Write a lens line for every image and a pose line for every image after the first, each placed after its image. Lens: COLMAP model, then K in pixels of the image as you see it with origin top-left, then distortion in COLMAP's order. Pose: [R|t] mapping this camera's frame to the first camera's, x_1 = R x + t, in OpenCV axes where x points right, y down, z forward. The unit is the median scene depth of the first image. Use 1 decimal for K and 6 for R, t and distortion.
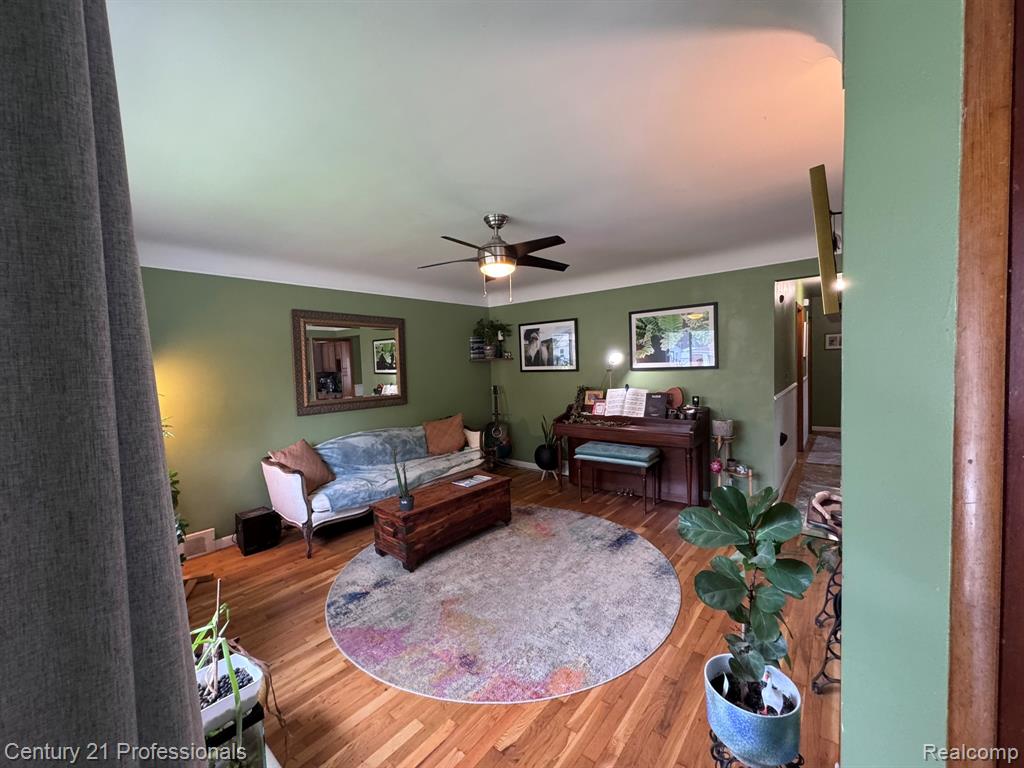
lens RADIAL K [[408.5, 0, 515.2], [0, 408.5, 384.6], [0, 0, 1]] dist [-0.000439, 0.001552]
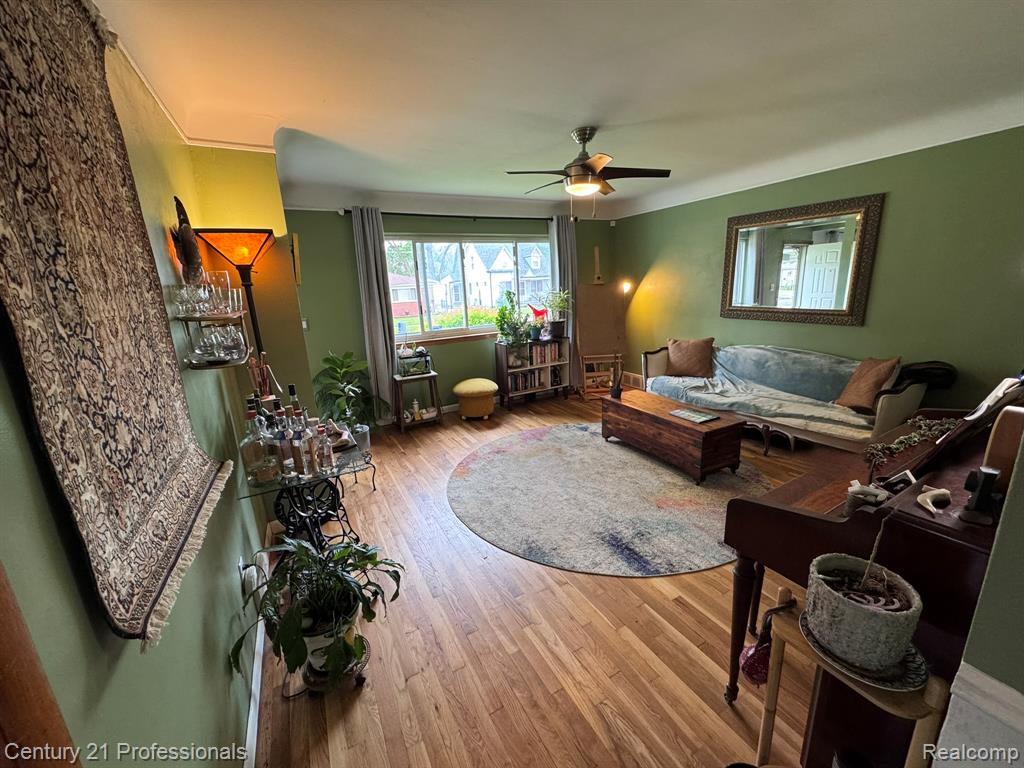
lens RADIAL K [[408.5, 0, 514.3], [0, 408.5, 383.4], [0, 0, 1]] dist [-0.000439, 0.001552]
pose [[-0.375855, 0.266475, -0.887538, 0.917642], [0.006104, 0.958454, 0.285182, -0.092535], [0.926658, 0.101769, -0.361867, 1.106980]]
